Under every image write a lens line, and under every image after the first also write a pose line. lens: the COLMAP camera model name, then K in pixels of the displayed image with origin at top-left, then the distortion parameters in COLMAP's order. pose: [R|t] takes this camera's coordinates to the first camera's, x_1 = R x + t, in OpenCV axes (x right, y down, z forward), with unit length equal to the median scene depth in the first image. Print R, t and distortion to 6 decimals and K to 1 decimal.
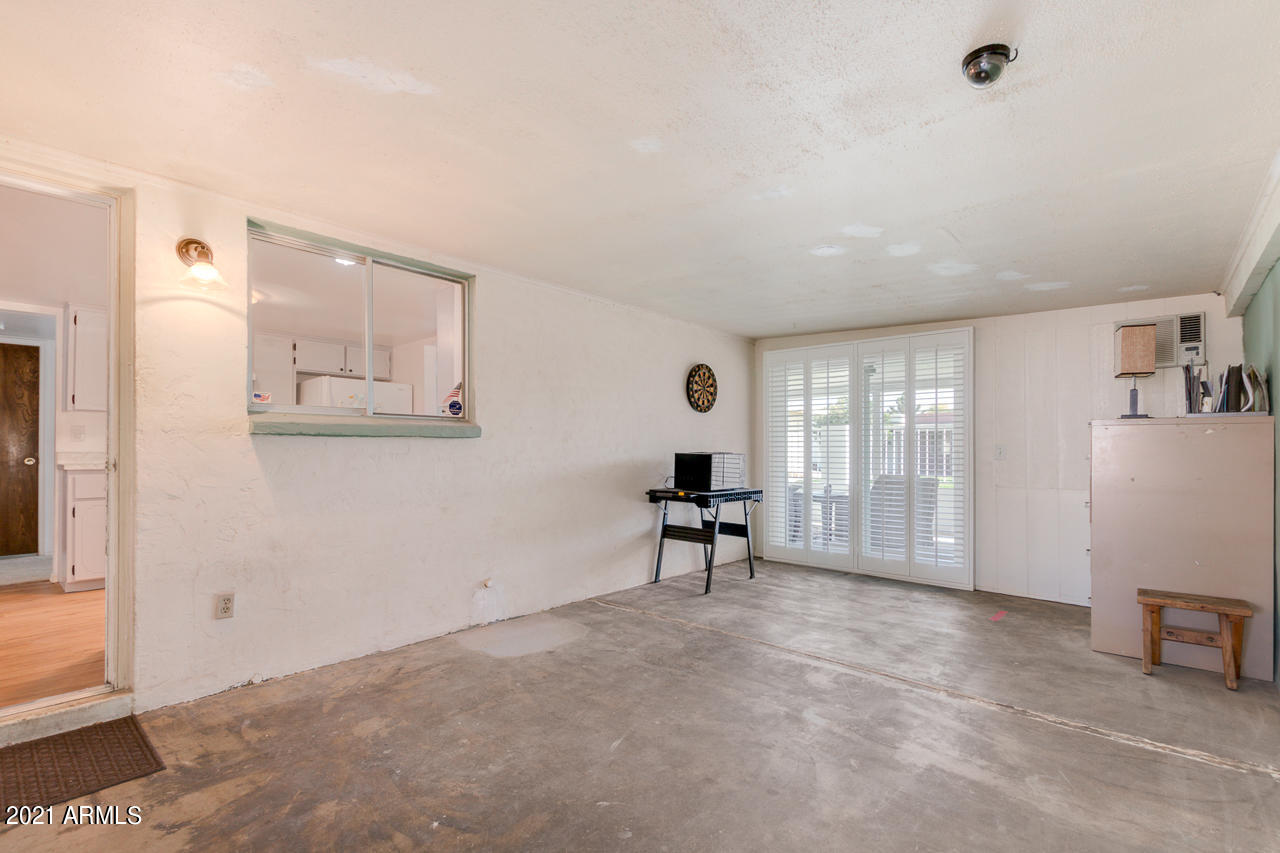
lens RADIAL K [[589.9, 0, 635.3], [0, 589.9, 448.3], [0, 0, 1]] dist [-0.002816, -0.000730]
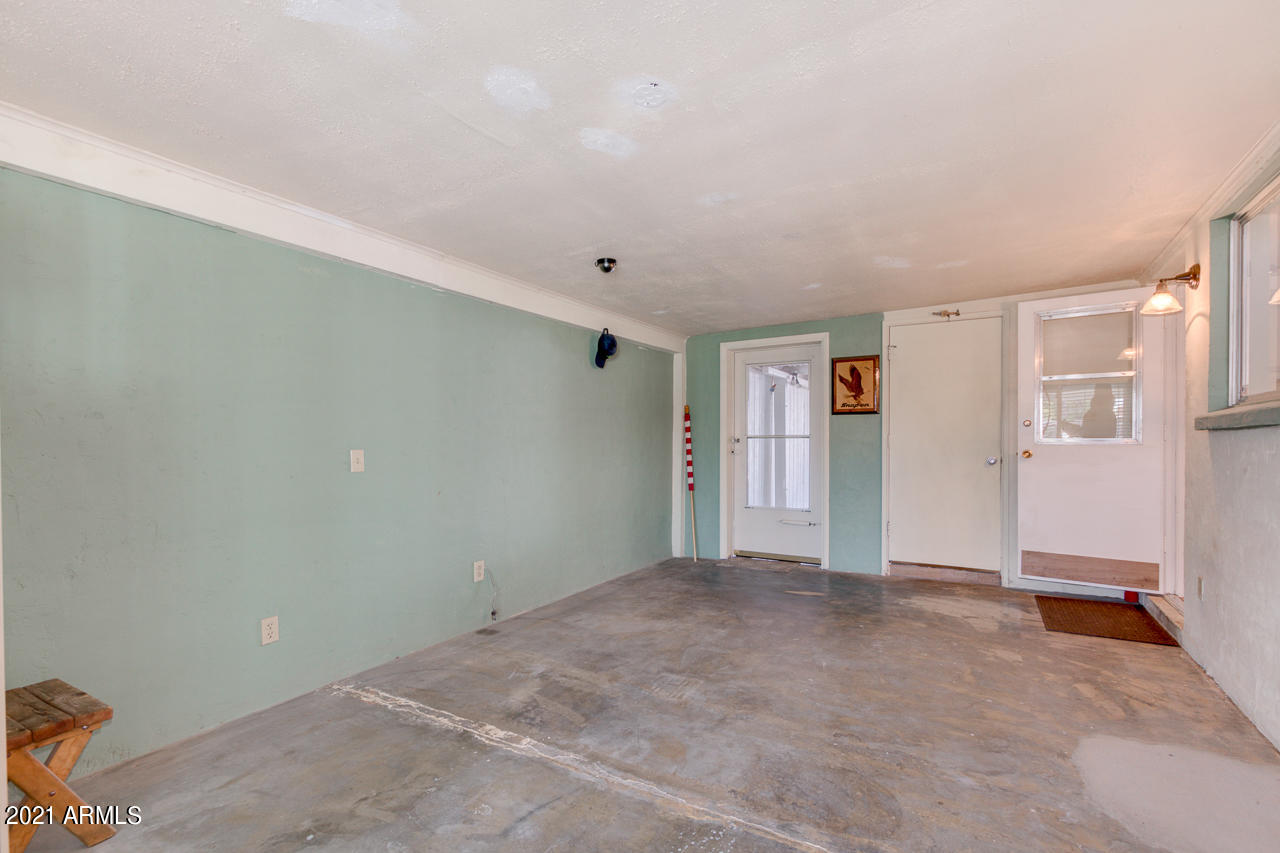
lens RADIAL K [[589.9, 0, 640.5], [0, 589.9, 436.2], [0, 0, 1]] dist [-0.002816, -0.000730]
pose [[-0.981185, -0.003563, -0.193036, 0.567053], [-0.001054, 0.999914, -0.013097, 0.001464], [0.193066, -0.012647, -0.981104, 1.992423]]
